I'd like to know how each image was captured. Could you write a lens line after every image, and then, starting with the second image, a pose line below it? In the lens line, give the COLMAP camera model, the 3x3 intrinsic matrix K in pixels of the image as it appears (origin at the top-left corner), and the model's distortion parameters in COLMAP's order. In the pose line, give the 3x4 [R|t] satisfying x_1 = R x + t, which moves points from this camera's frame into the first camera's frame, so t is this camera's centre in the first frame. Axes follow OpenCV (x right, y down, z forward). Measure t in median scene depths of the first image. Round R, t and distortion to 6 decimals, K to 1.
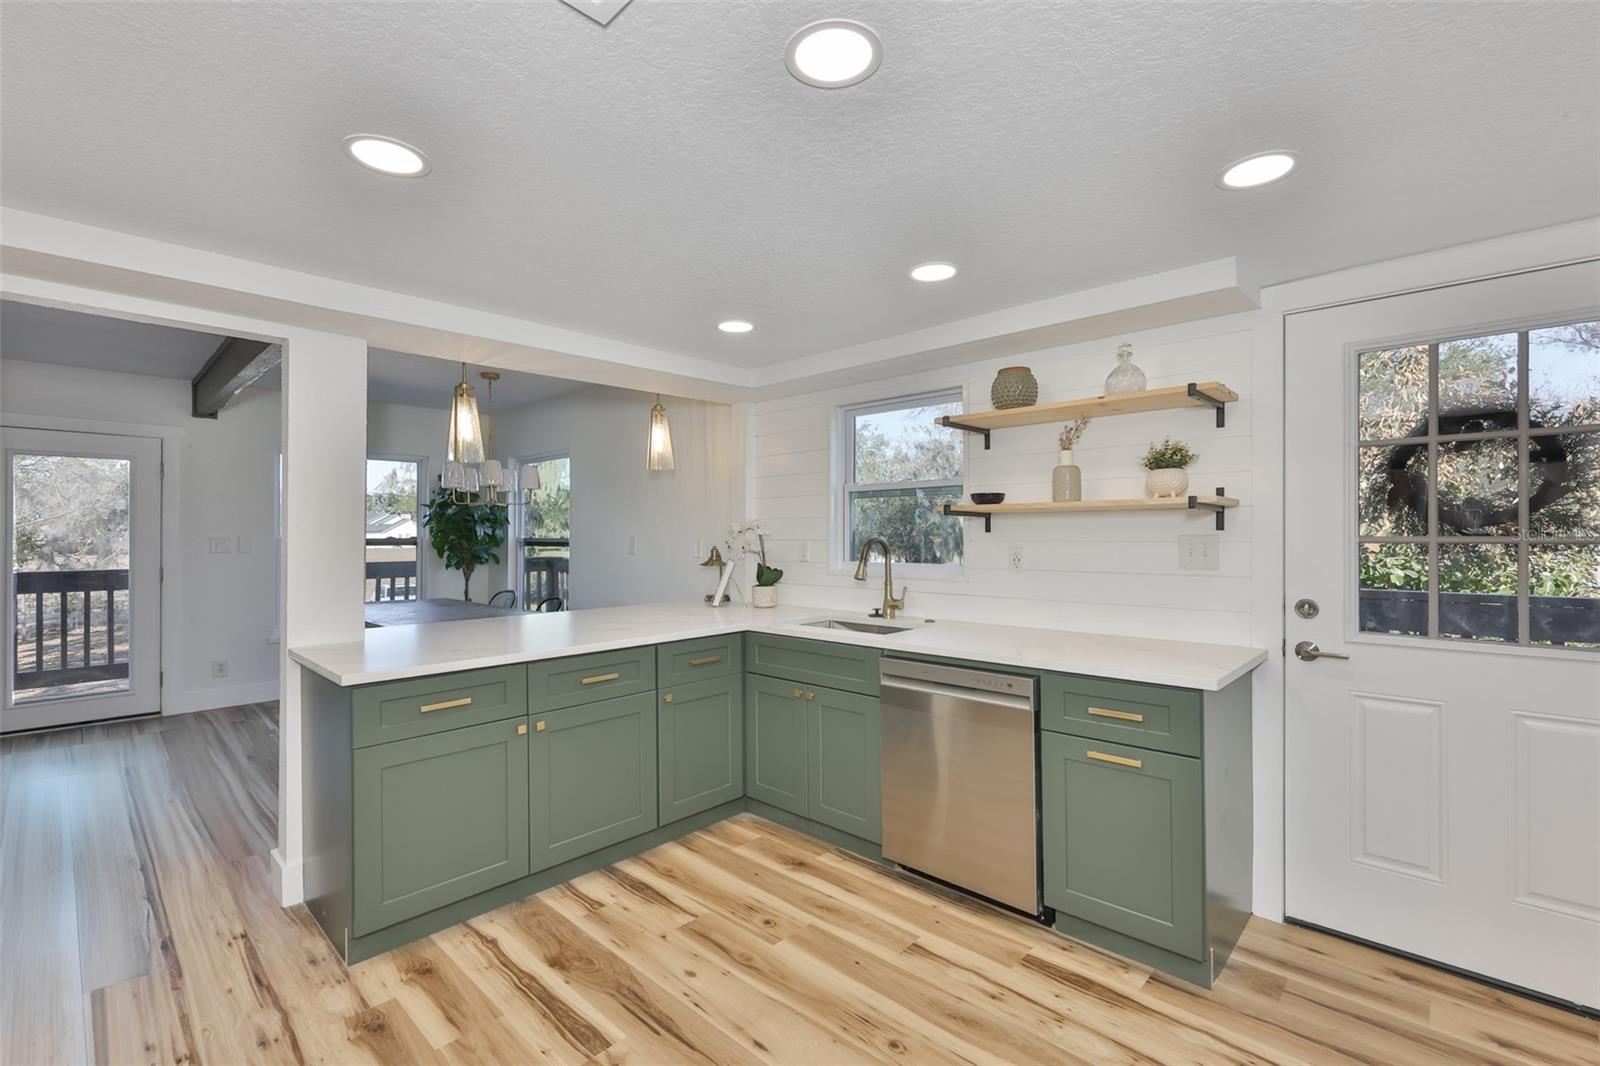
lens RADIAL K [[700.9, 0, 814.2], [0, 700.9, 519.0], [0, 0, 1]] dist [0.001638, -0.000432]
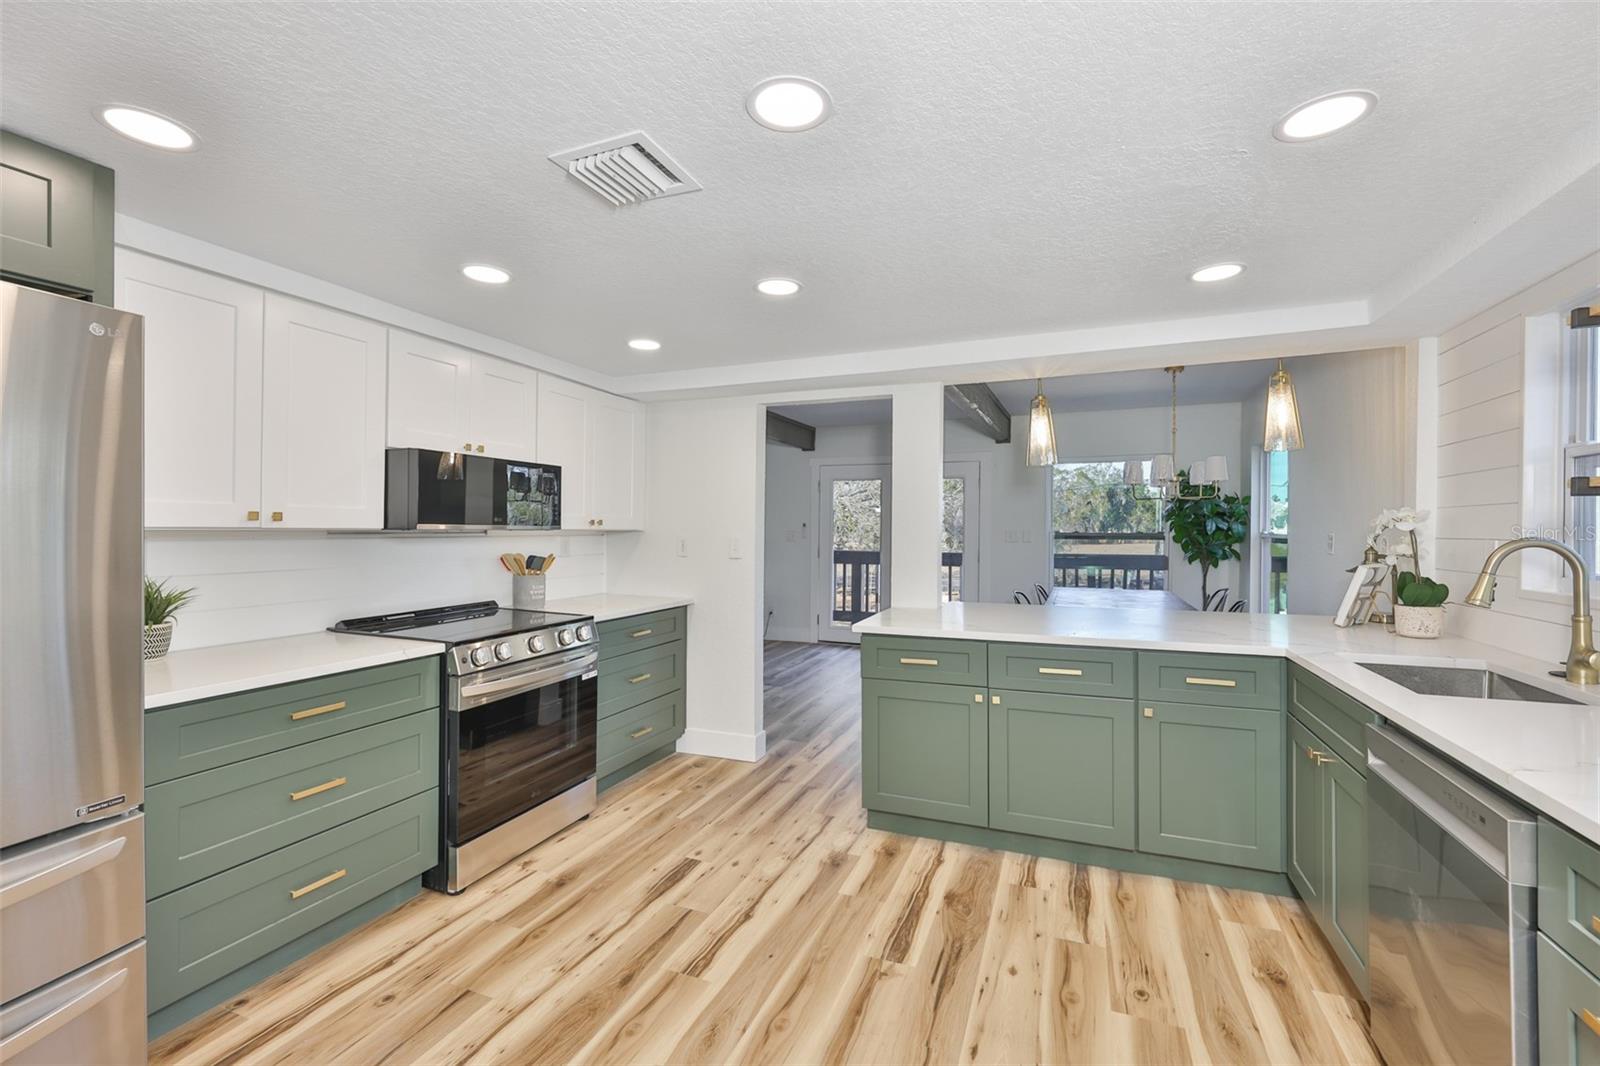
lens RADIAL K [[692.9, 0, 799.5], [0, 692.9, 524.0], [0, 0, 1]] dist [-0.006256, 0.000102]
pose [[0.348227, -0.007151, -0.937383, 0.570137], [0.022779, 0.999740, 0.000835, 0.002860], [0.937134, -0.021644, 0.348299, 0.341014]]
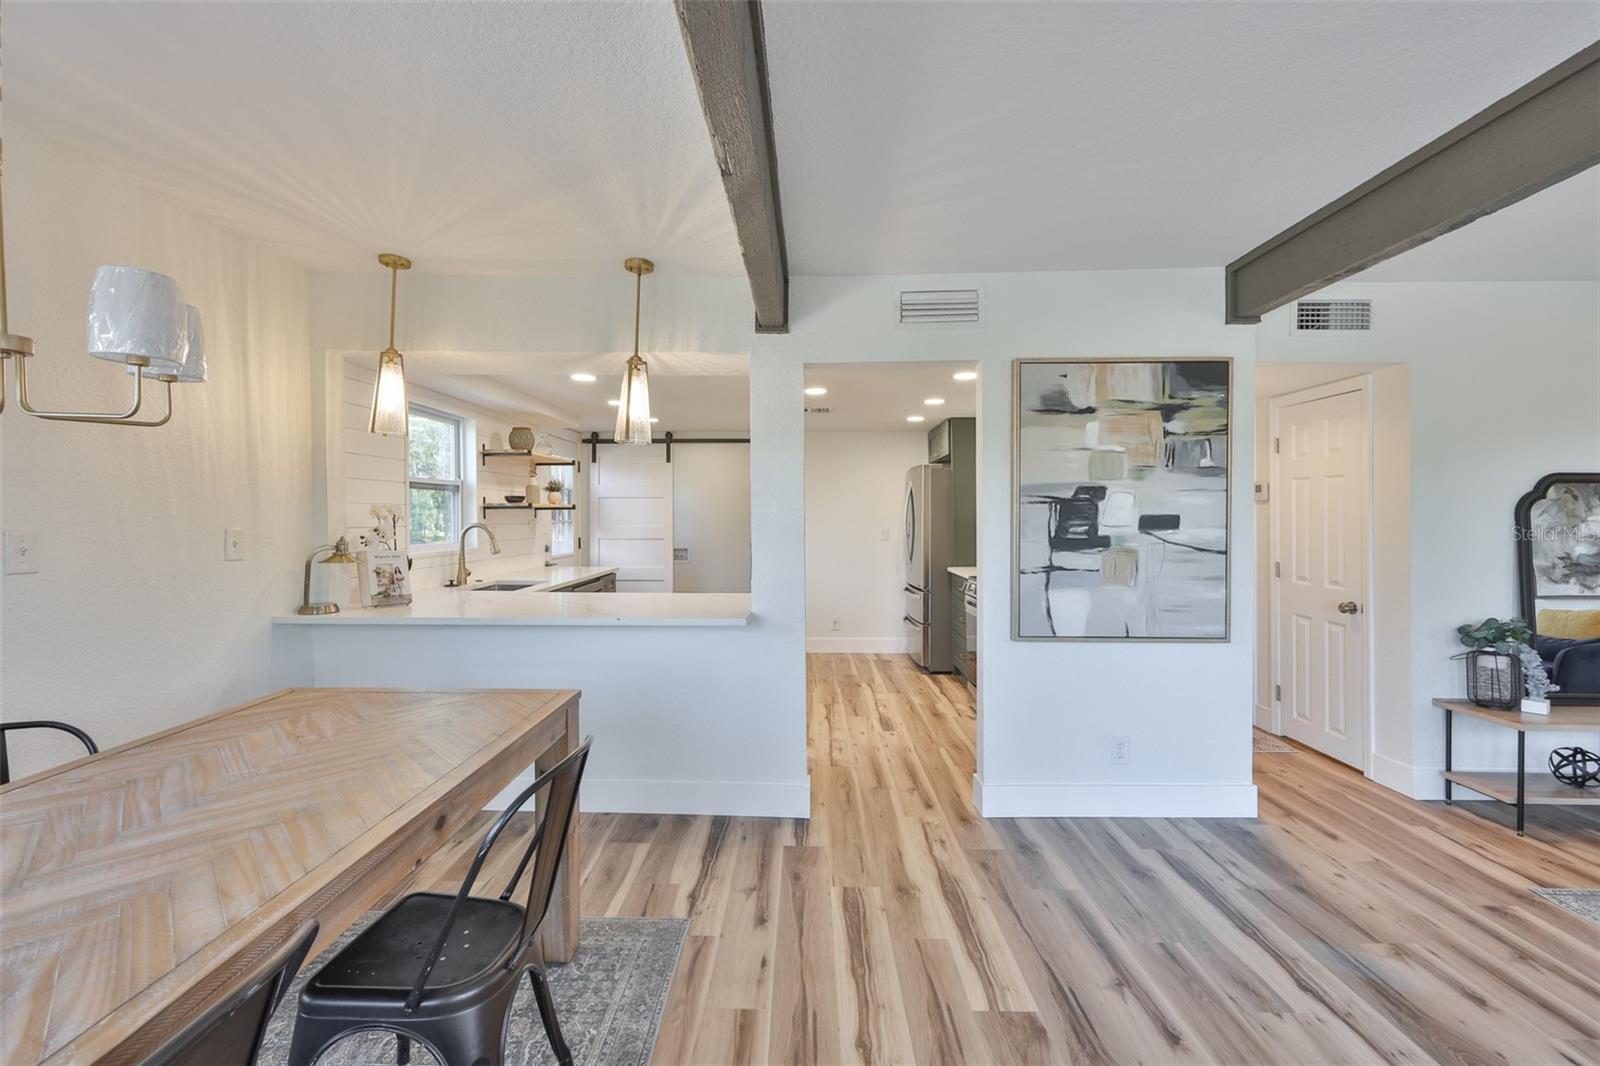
lens RADIAL K [[691.2, 0, 790.4], [0, 691.2, 516.9], [0, 0, 1]] dist [-0.001760, -0.000983]
pose [[-0.653225, 0.002760, 0.757159, -1.811824], [-0.017082, 0.999685, -0.018382, 0.040550], [-0.756971, -0.024942, -0.652972, 1.974389]]
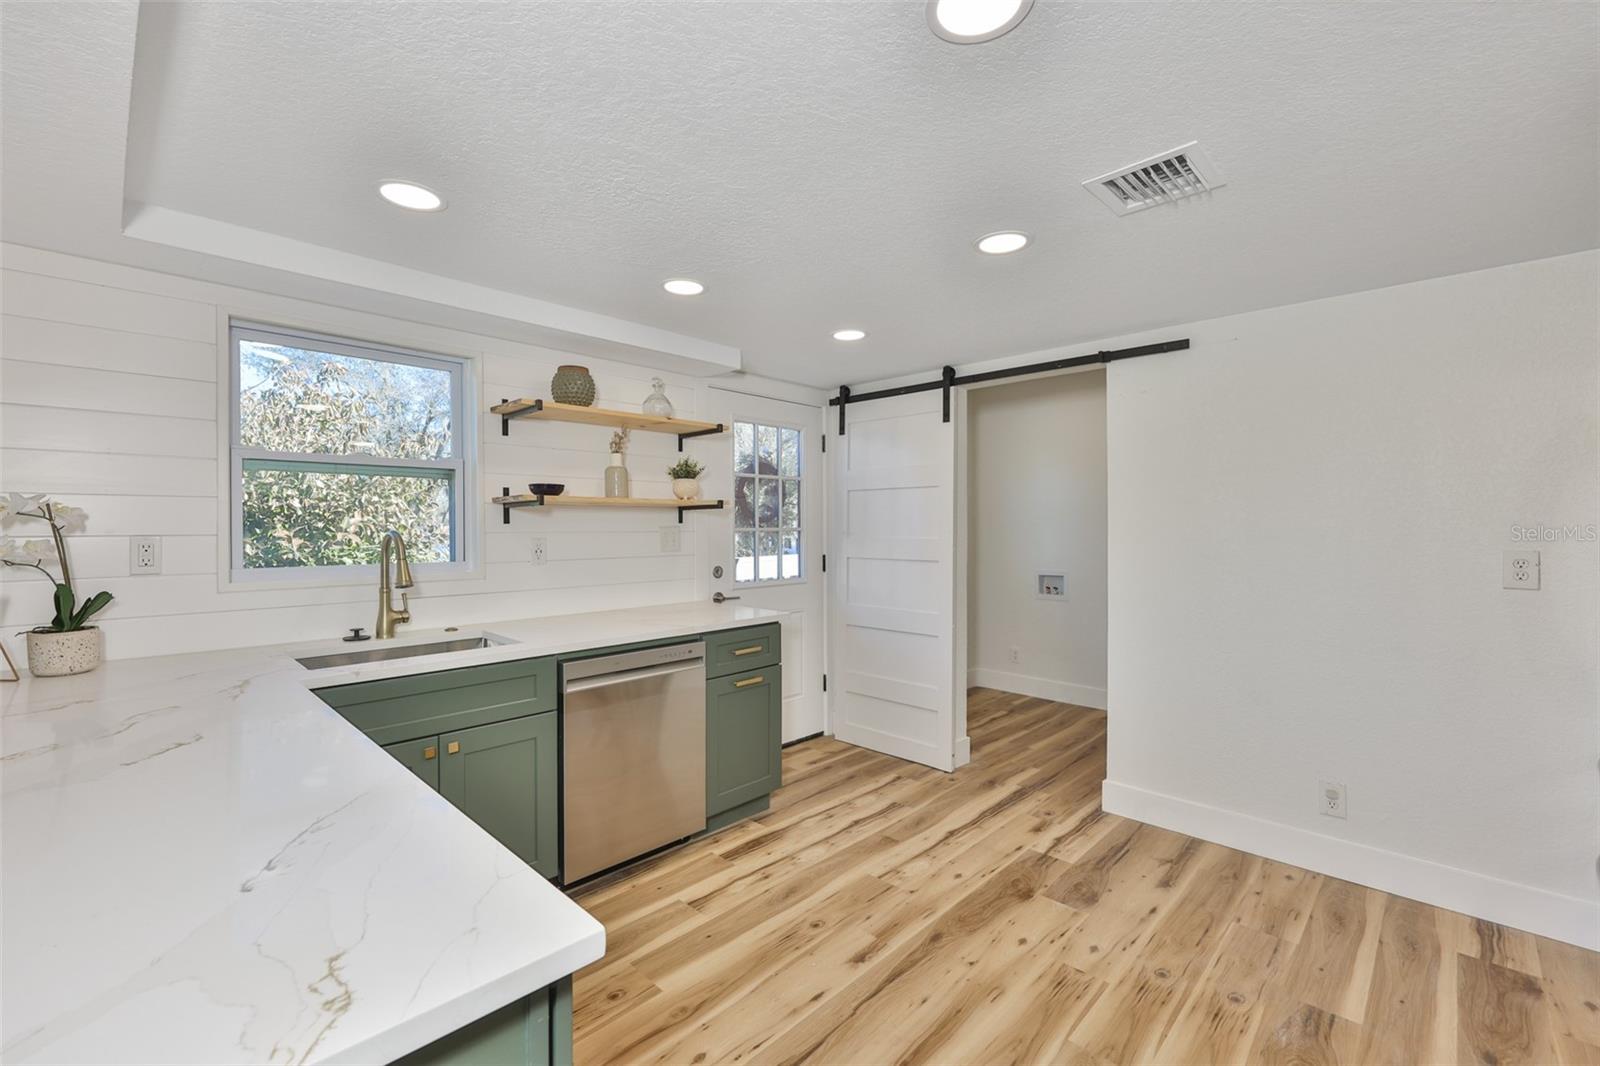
lens RADIAL K [[679.2, 0, 803.1], [0, 679.2, 527.6], [0, 0, 1]] dist [0.000683, -0.000656]
pose [[0.025270, -0.000727, 0.999680, -0.860168], [-0.027101, 0.999632, 0.001412, 0.016190], [-0.999313, -0.027128, 0.025241, 0.771742]]
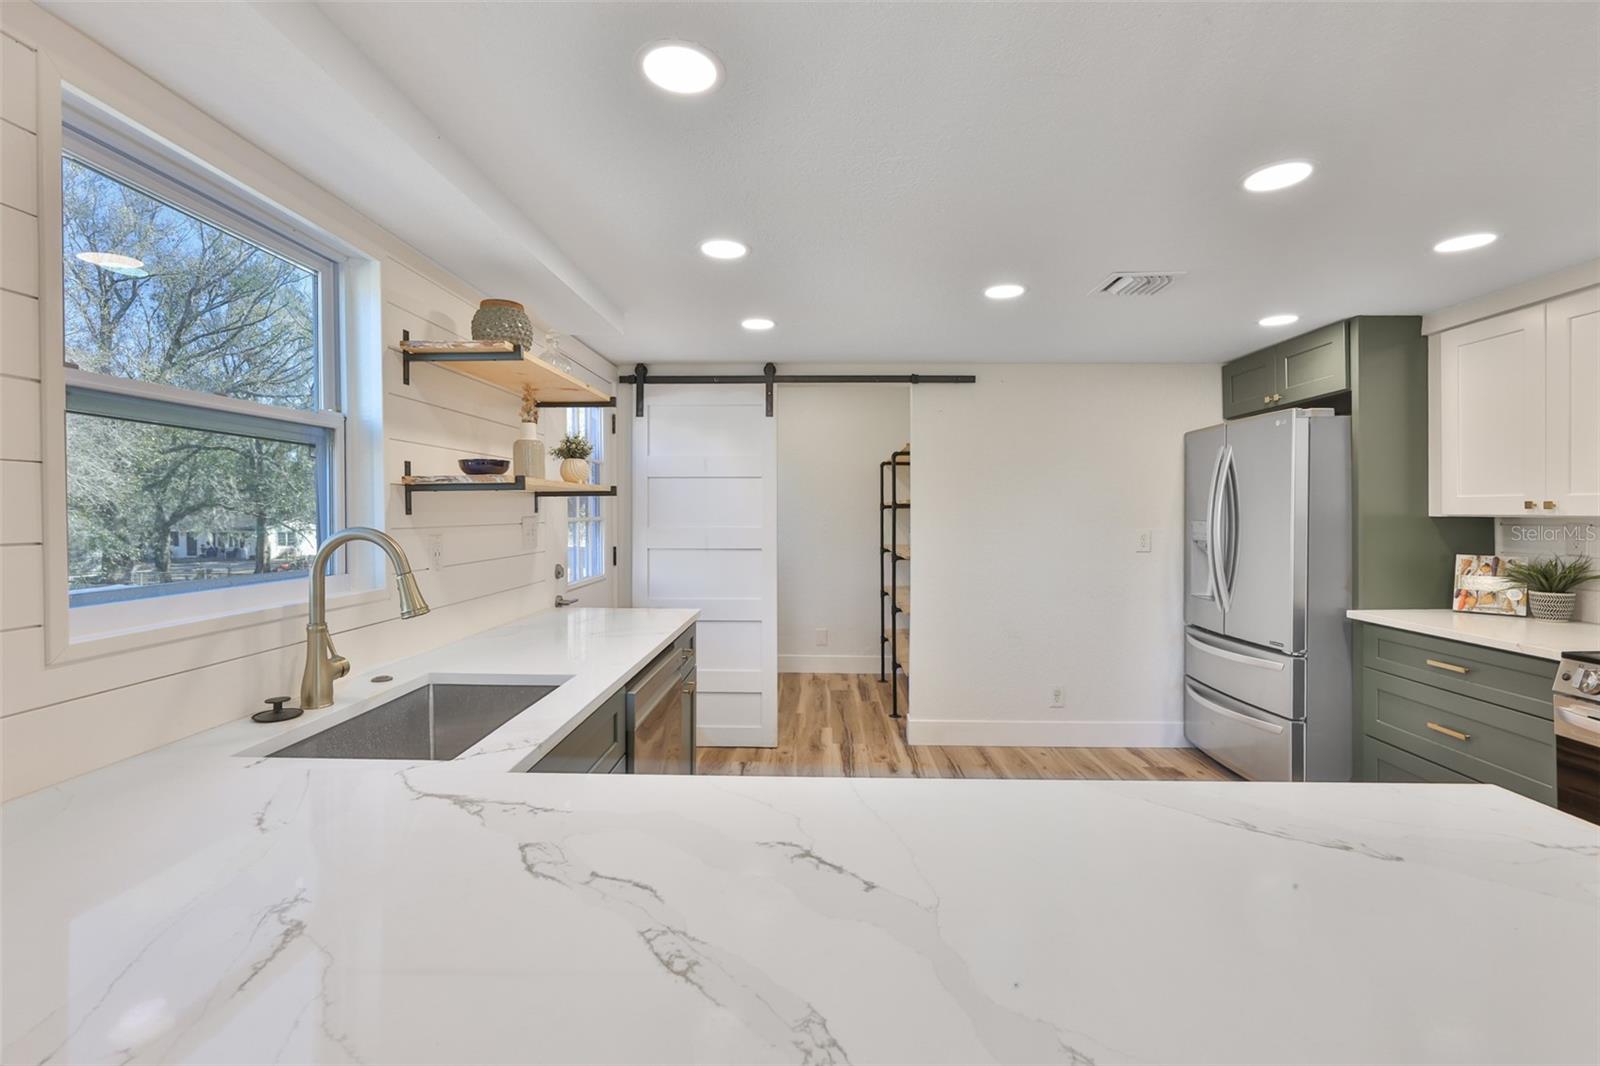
lens RADIAL K [[692.9, 0, 799.5], [0, 692.9, 524.0], [0, 0, 1]] dist [-0.006256, 0.000102]
pose [[-0.654401, -0.010782, 0.756071, -0.608889], [-0.019703, 0.999802, -0.002796, 0.029403], [-0.755891, -0.016727, -0.654483, 1.512387]]
